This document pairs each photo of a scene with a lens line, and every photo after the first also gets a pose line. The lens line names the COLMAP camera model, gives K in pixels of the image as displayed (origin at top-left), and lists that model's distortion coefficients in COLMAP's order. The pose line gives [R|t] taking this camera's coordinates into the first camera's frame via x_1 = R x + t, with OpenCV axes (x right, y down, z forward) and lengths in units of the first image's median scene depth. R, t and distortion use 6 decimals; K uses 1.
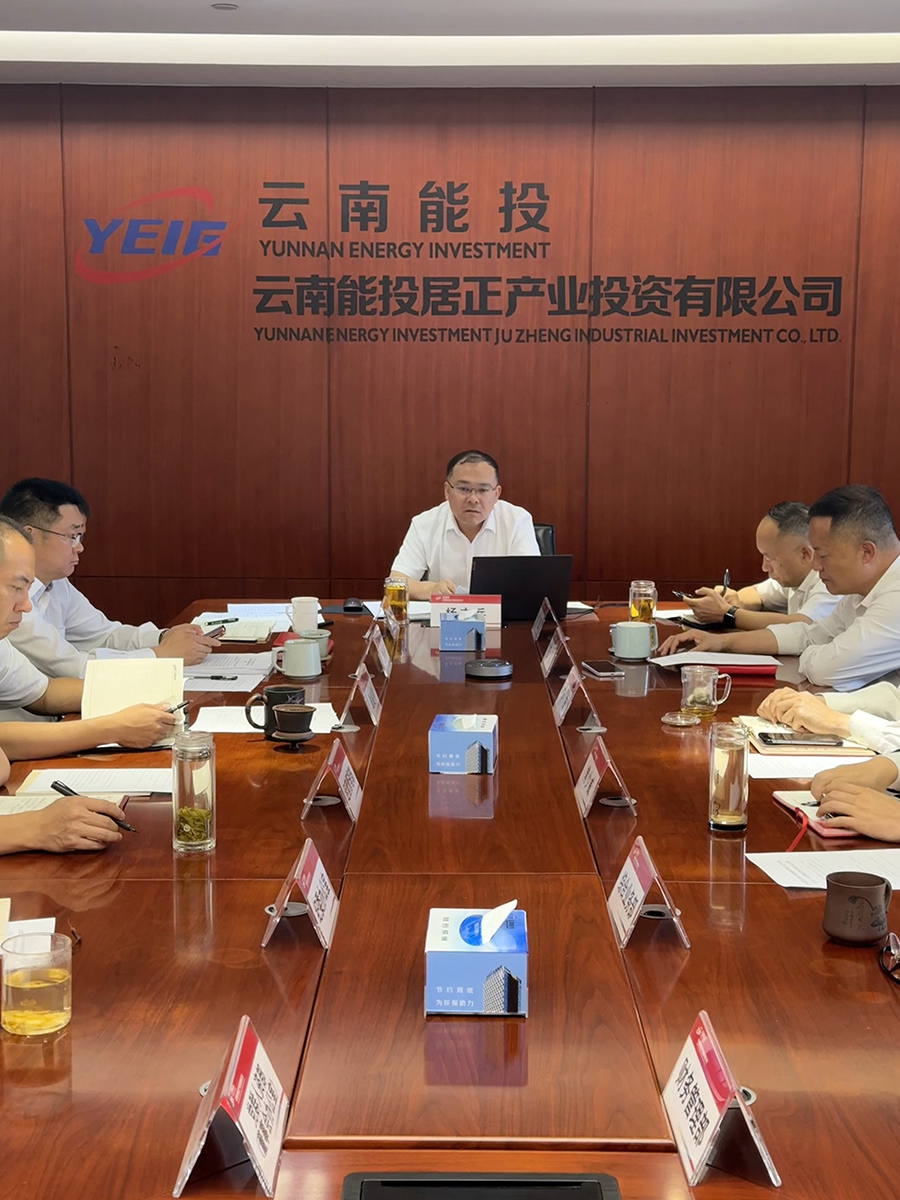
lens RADIAL K [[1653.1, 0, 447.7], [0, 1653.1, 598.4], [0, 0, 1]] dist [0.039254, 0.000000]
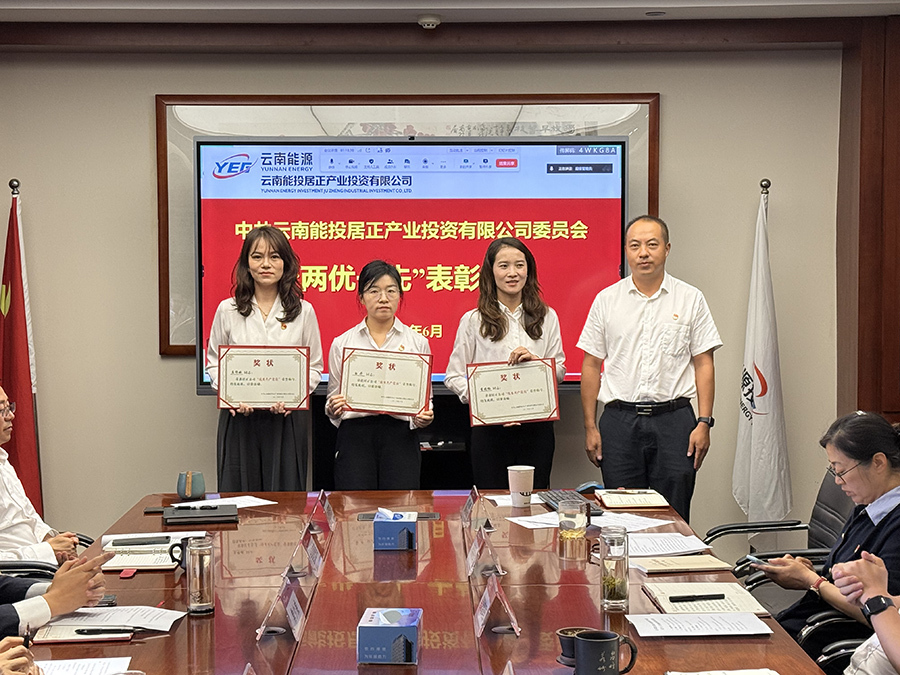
lens RADIAL K [[1725.3, 0, 451.7], [0, 1725.3, 340.1], [0, 0, 1]] dist [0.126007, 0.000000]
pose [[0.999923, -0.004585, 0.011548, 0.280967], [0.005635, 0.995685, -0.092625, 0.567220], [-0.011074, 0.092683, 0.995634, -3.007925]]
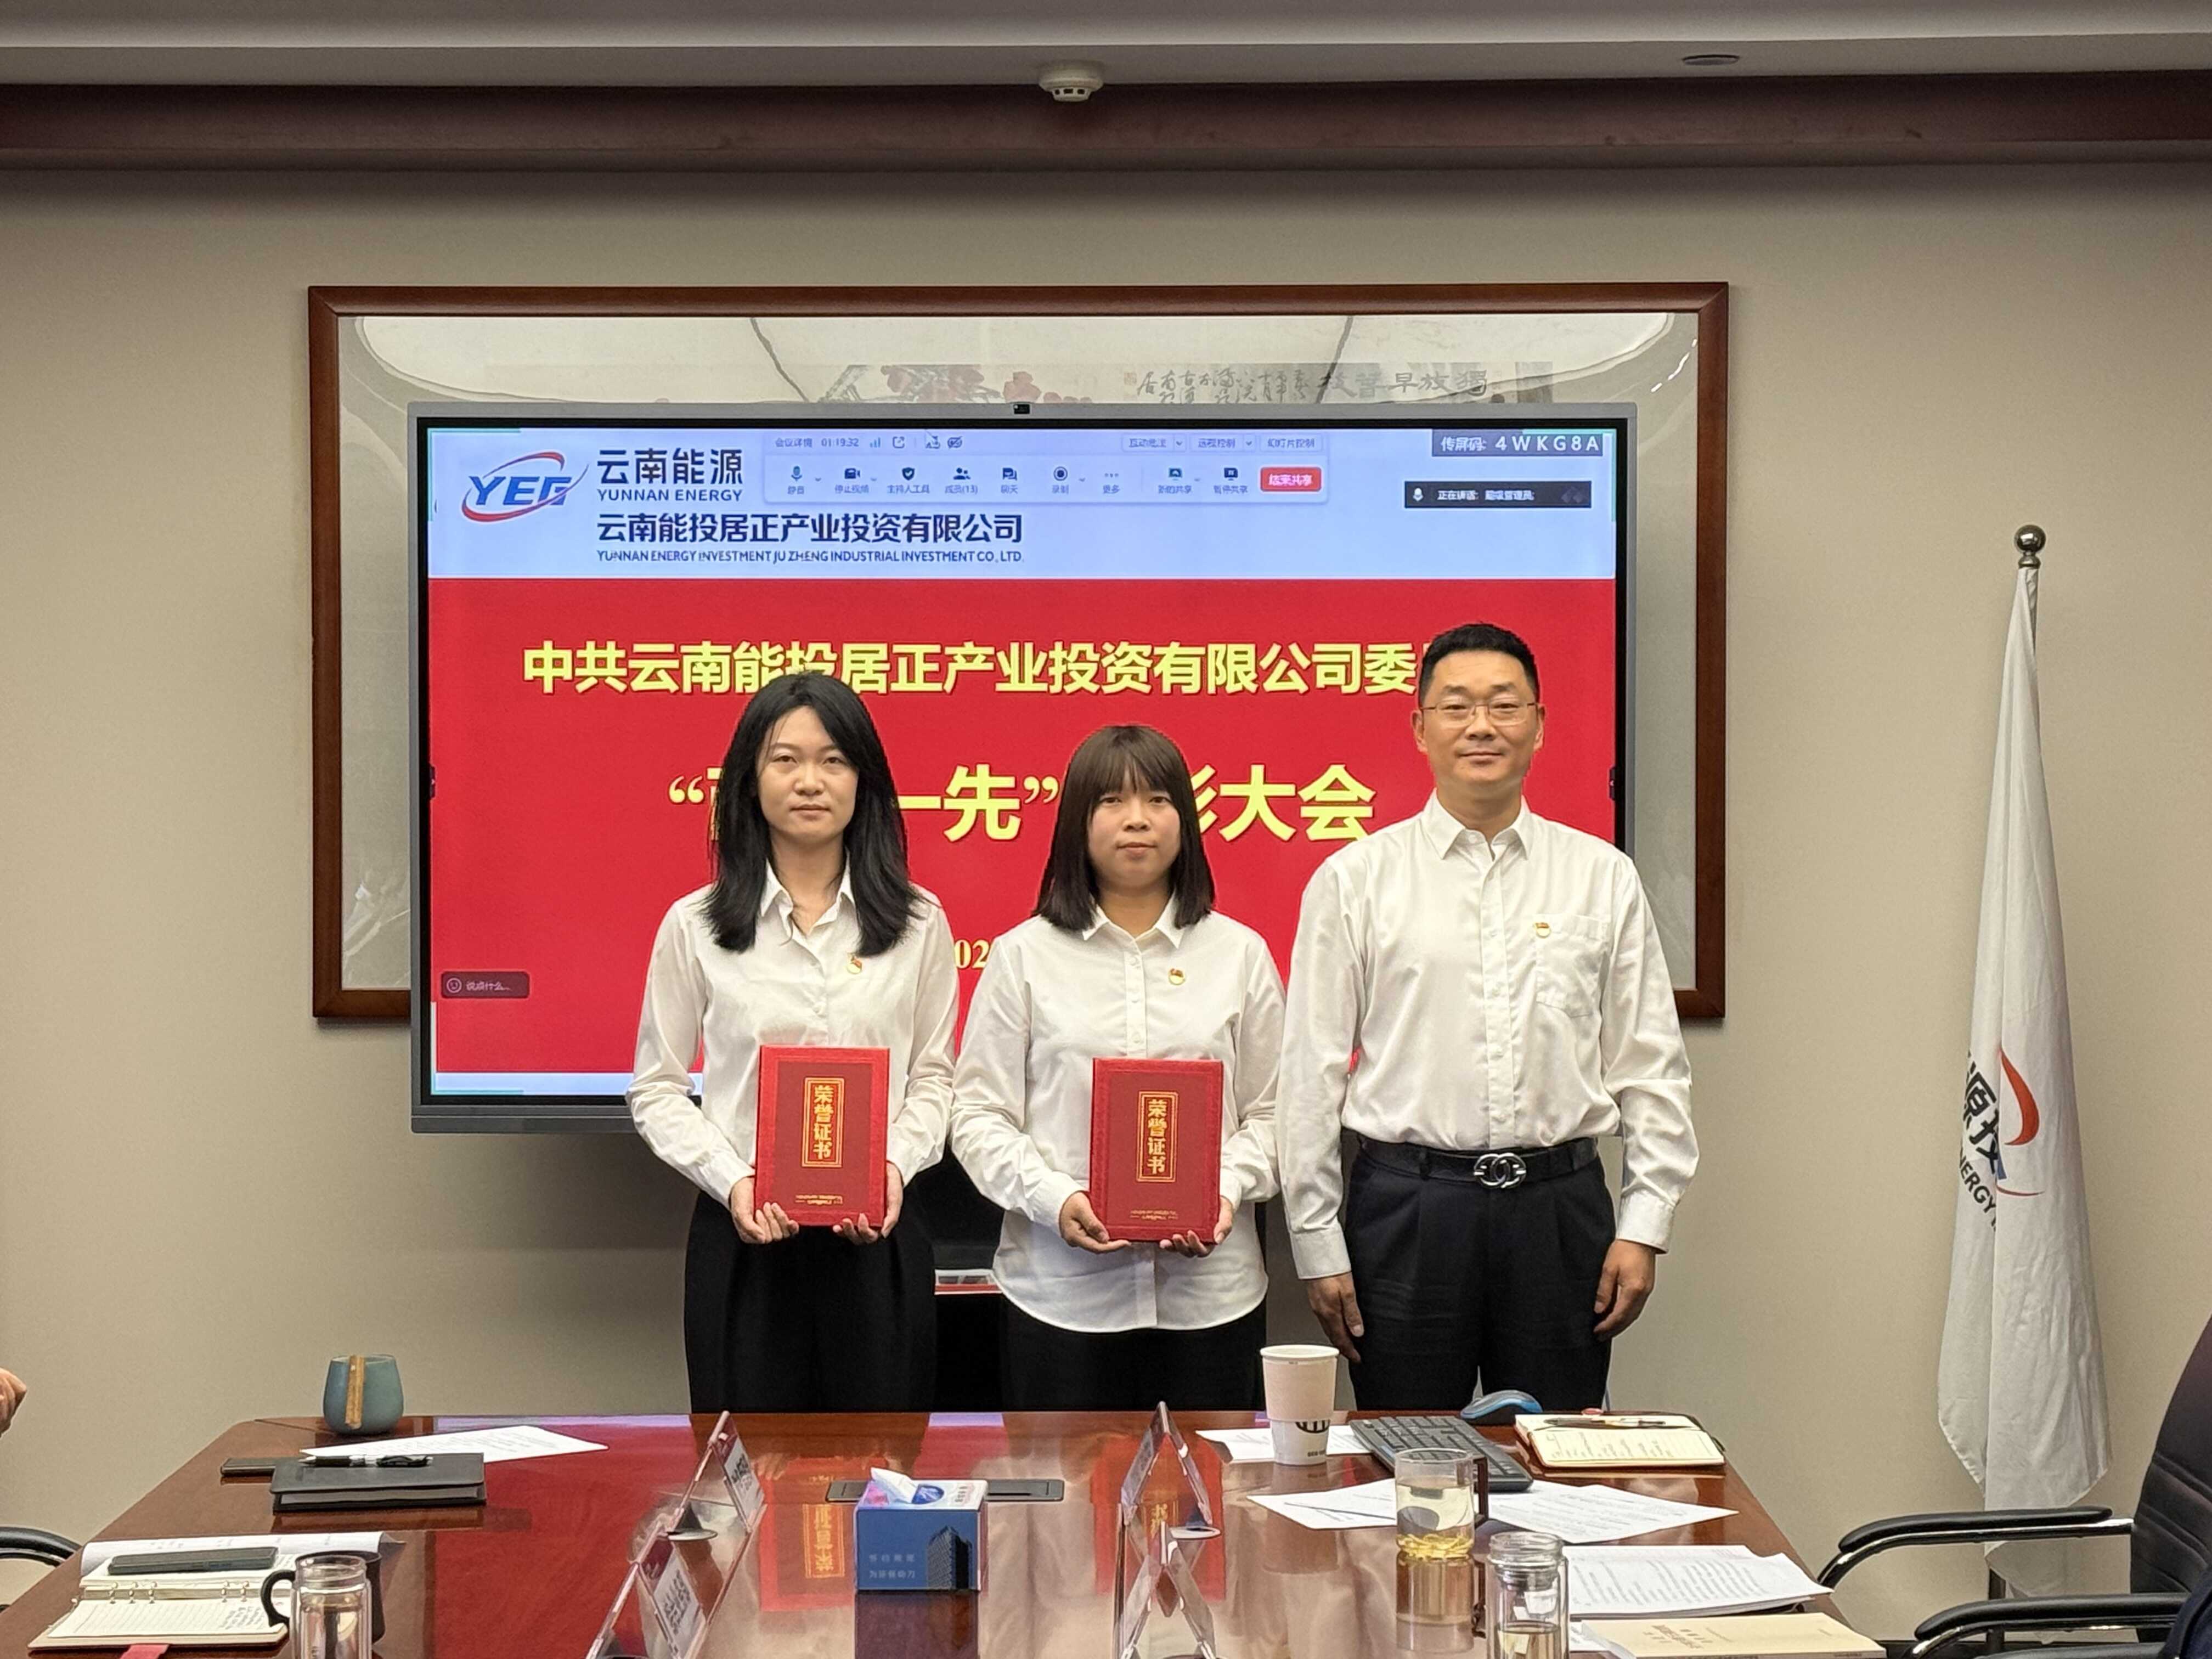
lens RADIAL K [[4813.7, 0, 1101.0], [0, 4813.7, 814.1], [0, 0, 1]] dist [0.138068, 0.000000]
pose [[0.999917, -0.000827, -0.012888, 0.352804], [-0.000778, 0.992276, -0.124049, 0.550561], [0.012891, 0.124049, 0.992192, -2.944786]]
